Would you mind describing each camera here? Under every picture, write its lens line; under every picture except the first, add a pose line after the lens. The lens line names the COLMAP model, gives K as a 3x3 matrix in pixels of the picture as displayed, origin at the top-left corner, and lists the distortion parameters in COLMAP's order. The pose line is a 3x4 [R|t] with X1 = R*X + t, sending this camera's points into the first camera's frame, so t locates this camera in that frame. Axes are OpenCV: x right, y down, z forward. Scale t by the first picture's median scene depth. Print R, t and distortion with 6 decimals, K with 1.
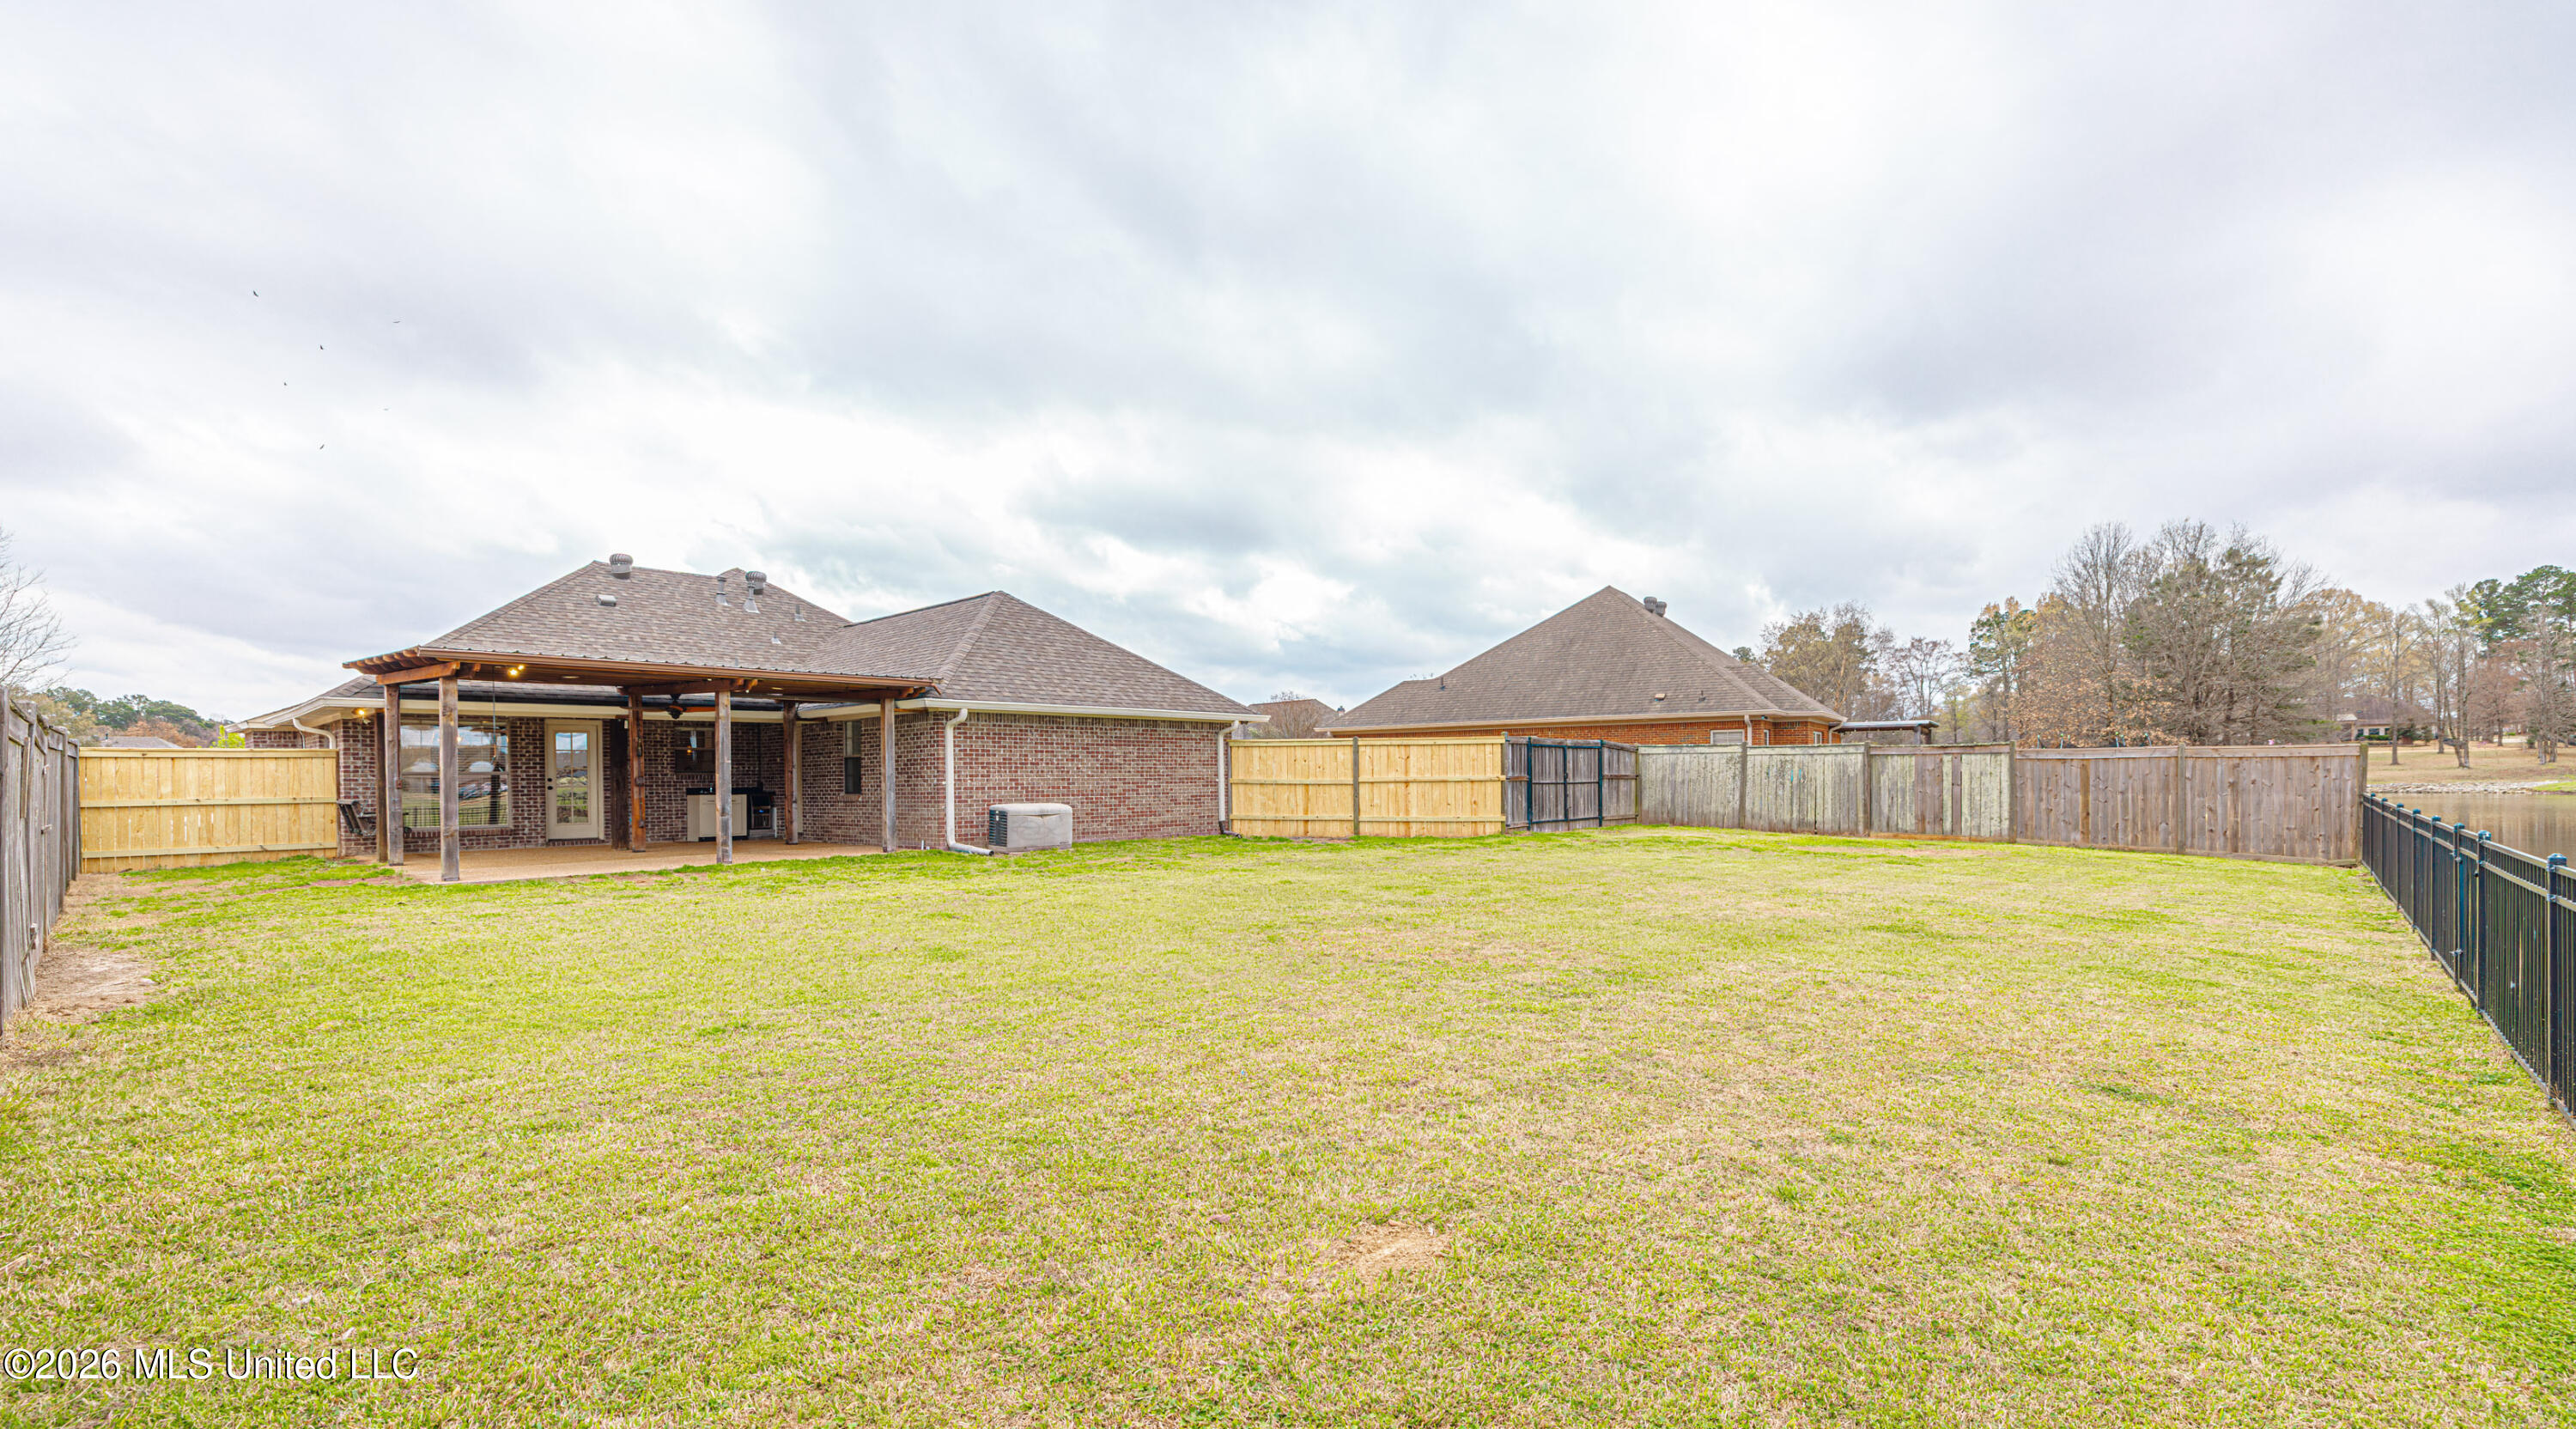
lens RADIAL K [[1114.8, 0, 1284.5], [0, 1114.8, 783.7], [0, 0, 1]] dist [-0.012688, 0.000124]
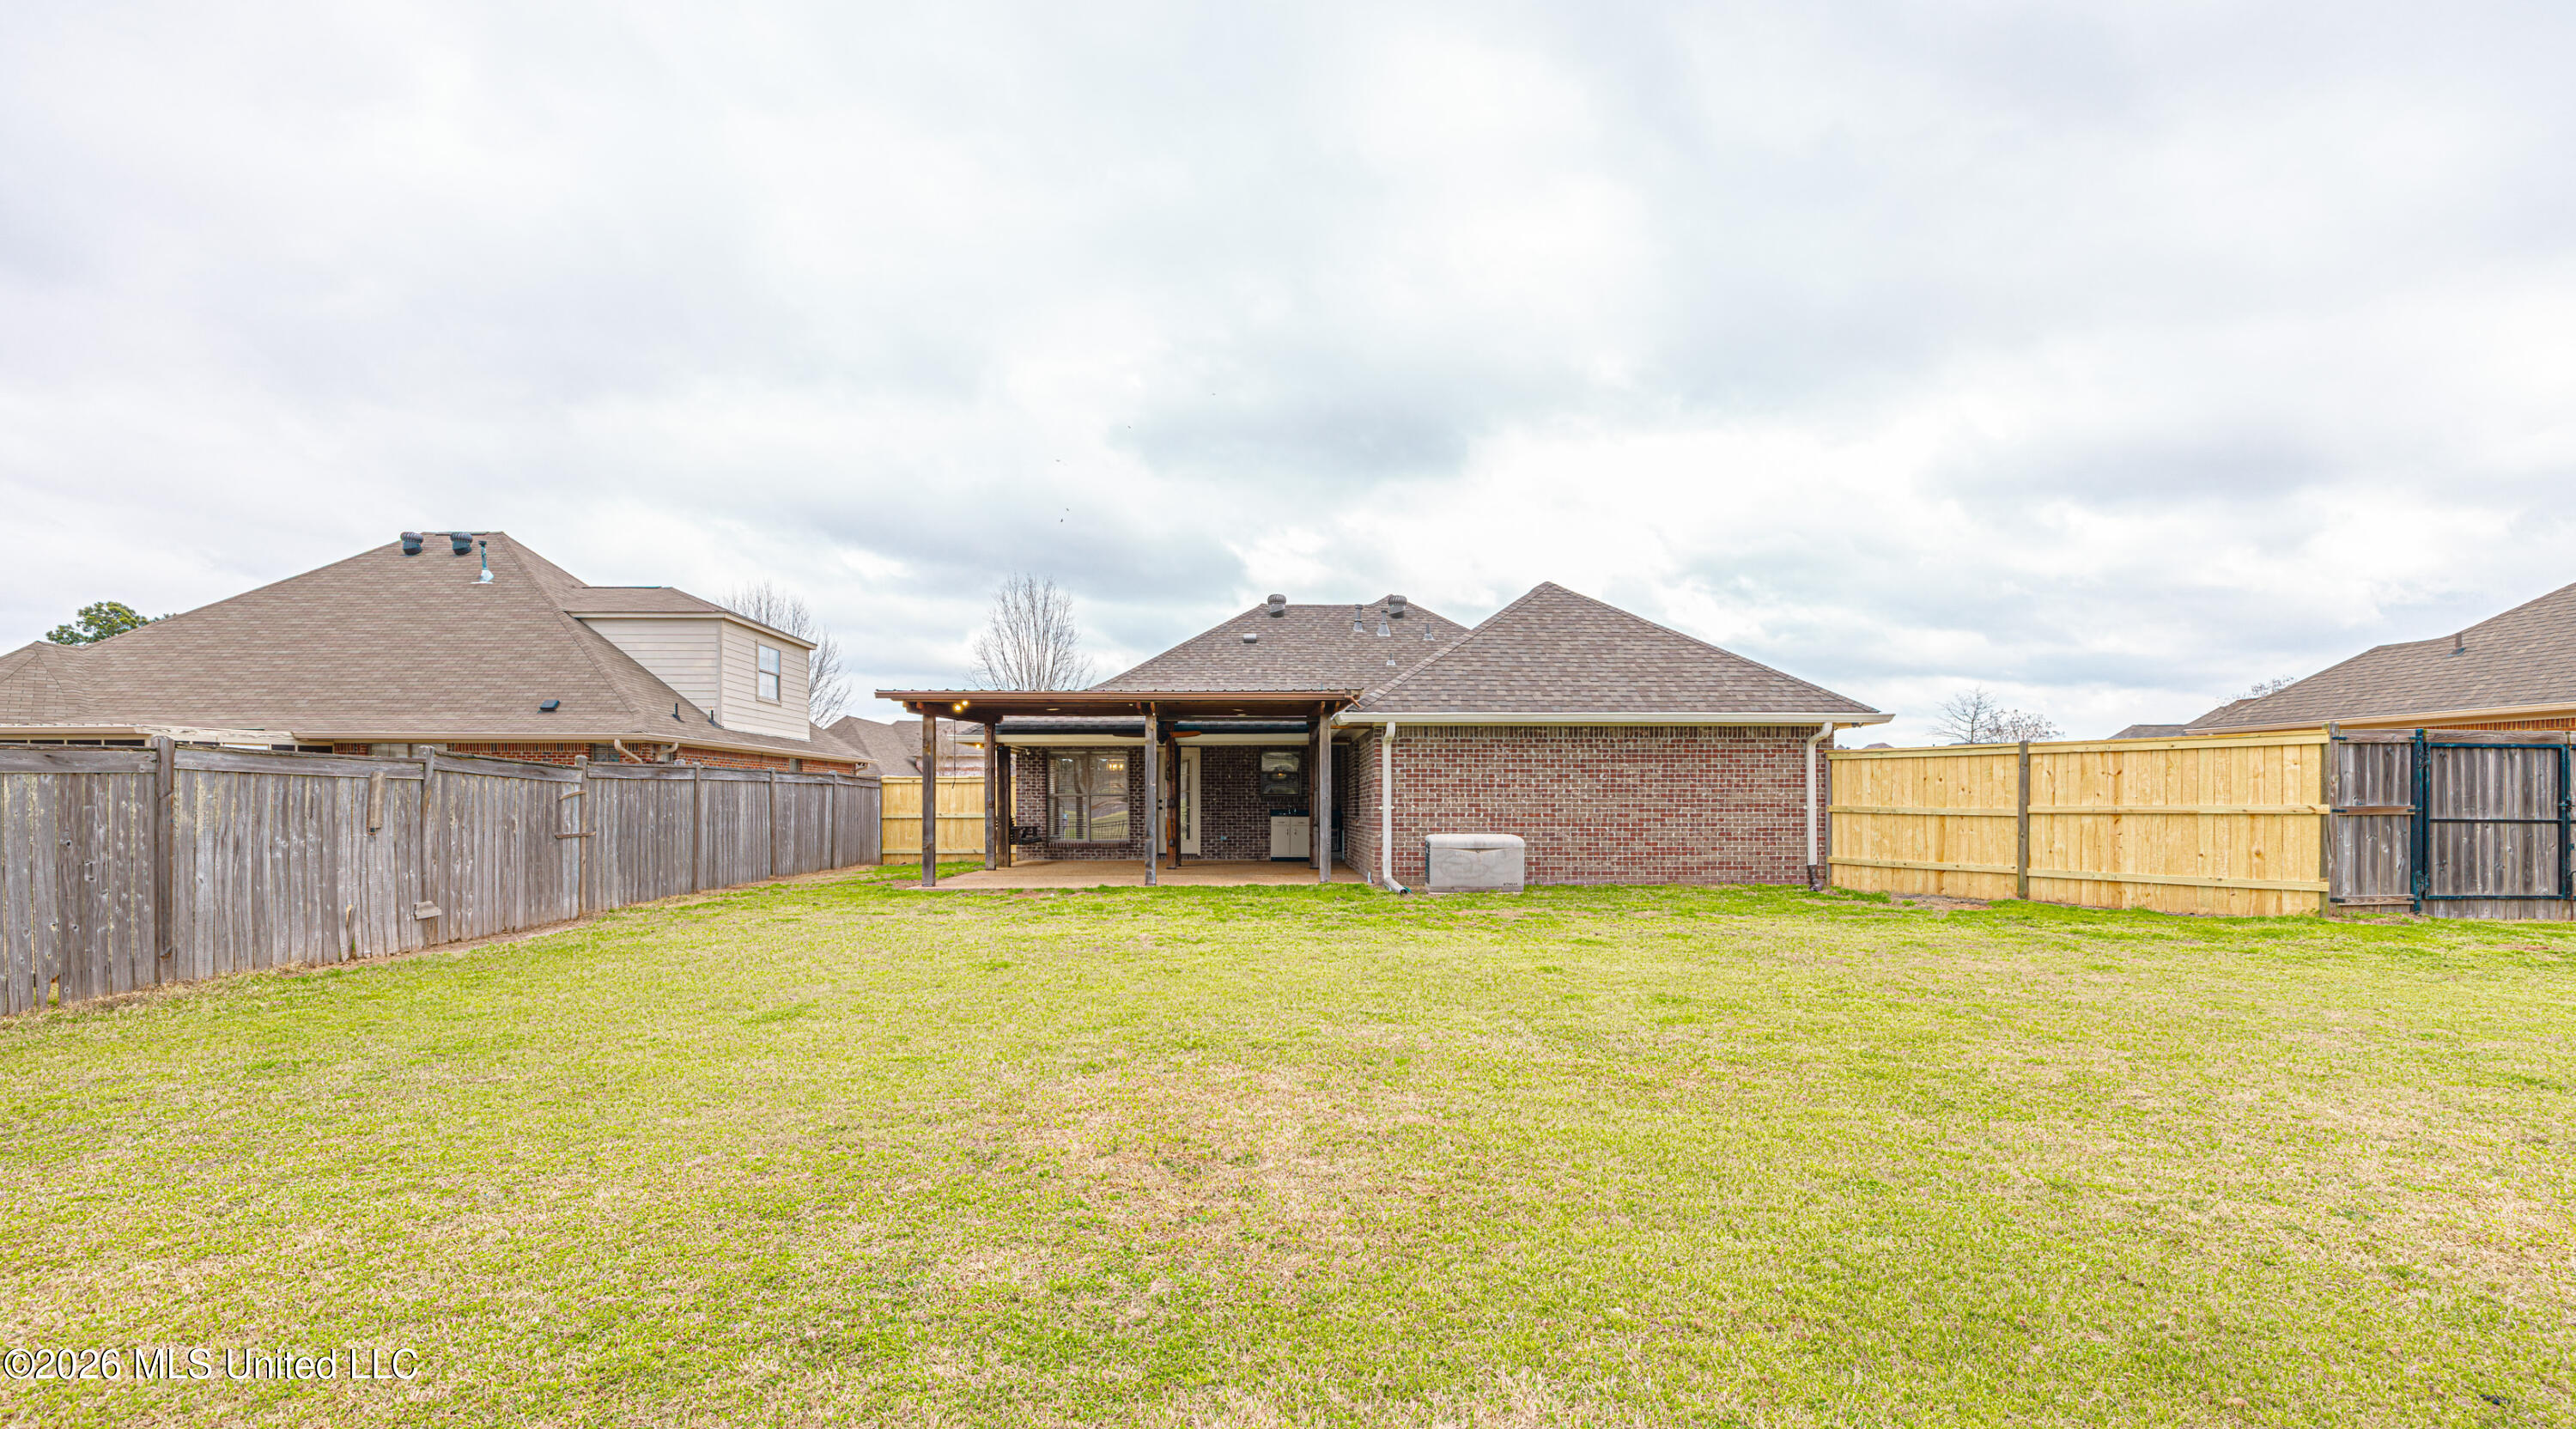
lens RADIAL K [[1114.8, 0, 1284.5], [0, 1114.8, 783.7], [0, 0, 1]] dist [-0.012688, 0.000124]
pose [[0.694115, -0.003917, -0.719854, 0.226504], [-0.009264, 0.999854, -0.014373, -0.005314], [0.719805, 0.016646, 0.693977, 0.276581]]
